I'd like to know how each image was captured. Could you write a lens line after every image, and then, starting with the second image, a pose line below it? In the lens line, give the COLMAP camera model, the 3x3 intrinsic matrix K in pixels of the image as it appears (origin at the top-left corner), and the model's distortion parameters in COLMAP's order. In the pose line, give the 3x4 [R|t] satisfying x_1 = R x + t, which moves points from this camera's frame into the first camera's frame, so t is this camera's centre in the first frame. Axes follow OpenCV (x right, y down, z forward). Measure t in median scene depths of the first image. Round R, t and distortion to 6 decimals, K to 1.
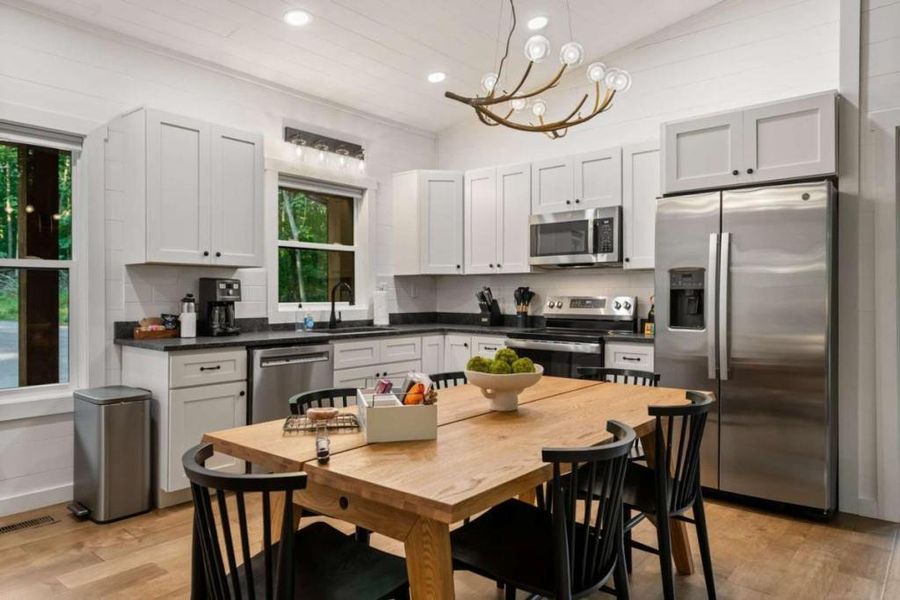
lens RADIAL K [[591.4, 0, 453.7], [0, 591.4, 299.7], [0, 0, 1]] dist [0.030890, -0.017420]
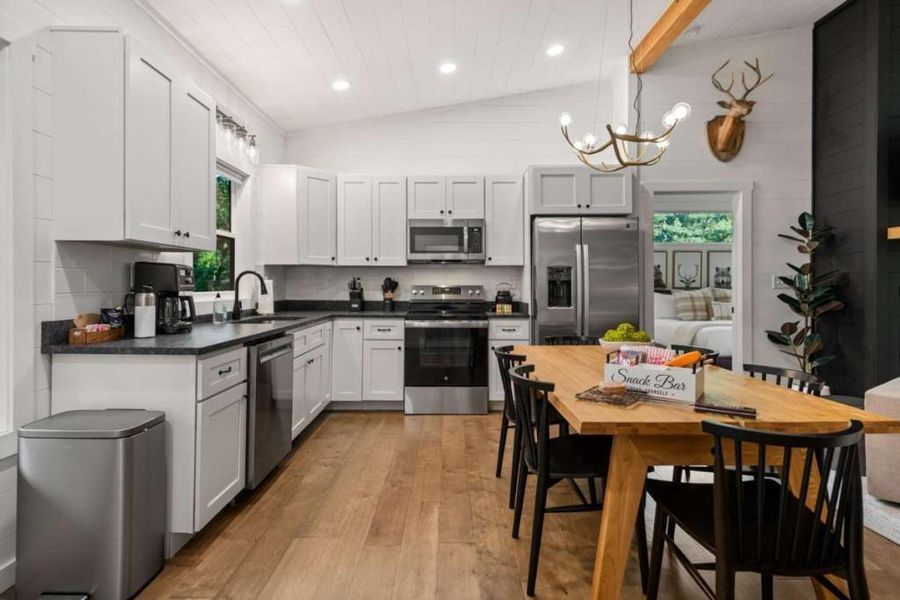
lens RADIAL K [[465.8, 0, 453.0], [0, 465.8, 287.9], [0, 0, 1]] dist [0.013386, -0.000970]
pose [[0.768104, -0.003142, 0.640318, -0.529319], [0.002911, 0.999995, 0.001415, -0.001779], [-0.640319, 0.000777, 0.768109, 0.259283]]
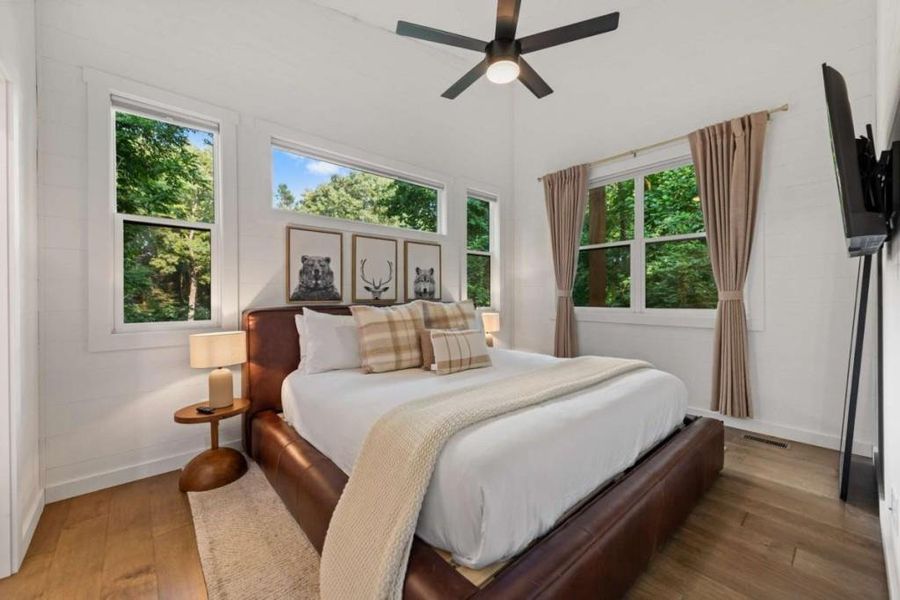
lens RADIAL K [[353.3, 0, 452.5], [0, 353.3, 297.6], [0, 0, 1]] dist [0.009334, -0.002851]
pose [[0.154691, -0.004907, 0.987951, 0.734275], [0.008419, 0.999958, 0.003648, -0.005206], [-0.987927, 0.007753, 0.154725, 0.853886]]
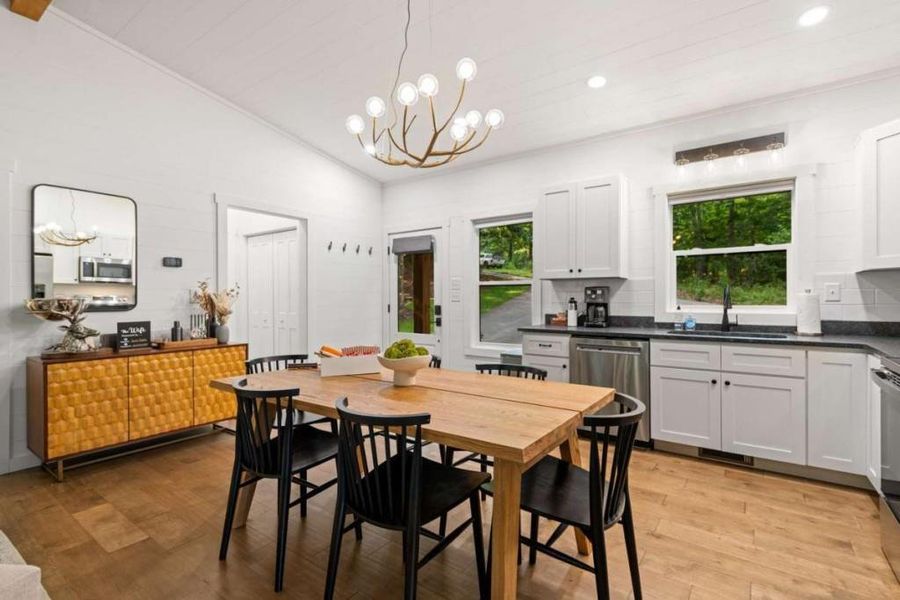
lens RADIAL K [[419.5, 0, 456.3], [0, 419.5, 298.8], [0, 0, 1]] dist [0.005401, -0.000006]
pose [[0.075307, -0.001596, -0.997159, 0.602020], [-0.005488, 0.999983, -0.002015, -0.003486], [0.997145, 0.005624, 0.075297, 0.621894]]
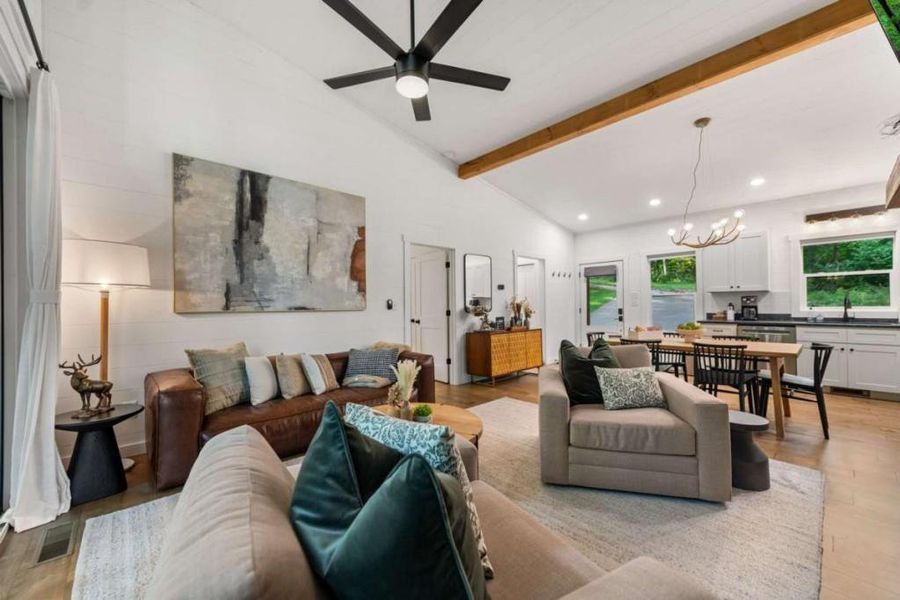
lens RADIAL K [[353.3, 0, 450.9], [0, 353.3, 303.1], [0, 0, 1]] dist [0.009334, -0.002851]
pose [[-0.127932, -0.004041, -0.991775, 1.214990], [0.004121, 0.999981, -0.004606, -0.007160], [0.991774, -0.004677, -0.127913, 0.006000]]
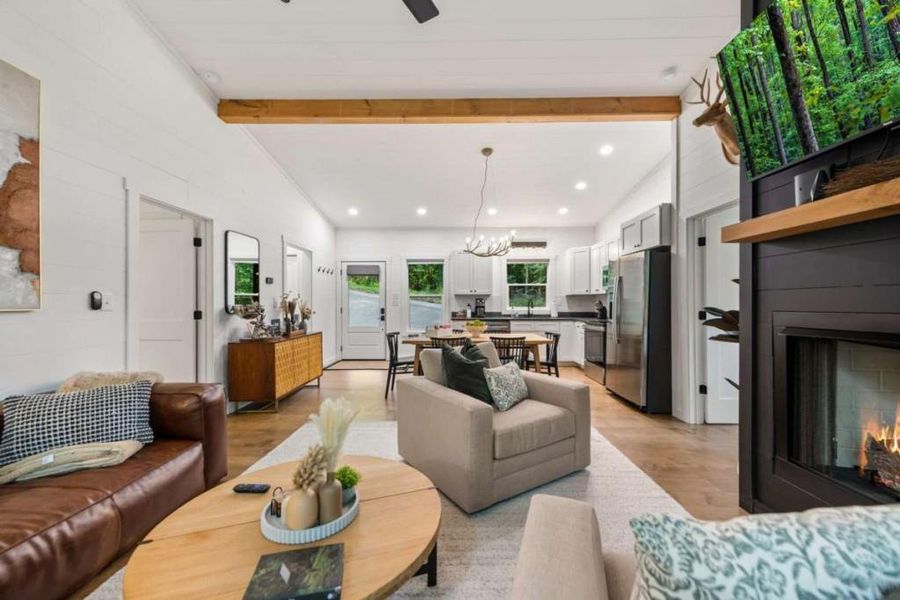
lens RADIAL K [[353.3, 0, 454.1], [0, 353.3, 303.8], [0, 0, 1]] dist [0.009334, -0.002851]
pose [[0.638896, -0.000032, -0.769294, 0.961721], [-0.003480, 0.999990, -0.002932, -0.003550], [0.769286, 0.004550, 0.638889, -0.274406]]
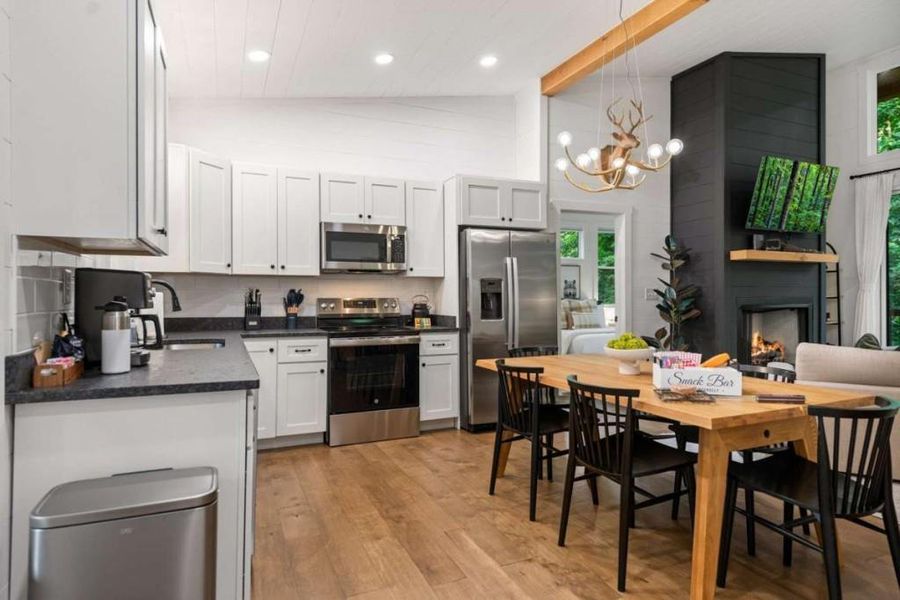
lens RADIAL K [[508.1, 0, 452.7], [0, 508.1, 297.0], [0, 0, 1]] dist [0.033444, -0.000491]
pose [[0.449100, -0.002290, 0.893479, -0.742272], [0.007883, 0.999968, -0.001399, -0.005879], [-0.893447, 0.007671, 0.449103, 0.488077]]
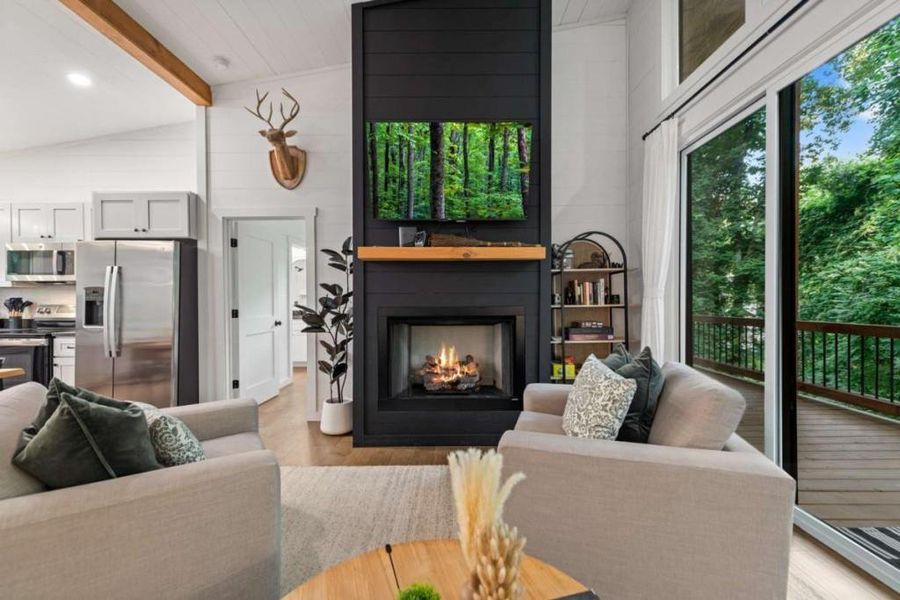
lens RADIAL K [[353.3, 0, 452.0], [0, 353.3, 304.1], [0, 0, 1]] dist [0.009334, -0.002851]
pose [[0.771542, -0.004259, 0.636165, 0.491794], [0.004319, 0.999990, 0.001456, -0.005601], [-0.636164, 0.001624, 0.771552, -0.296045]]
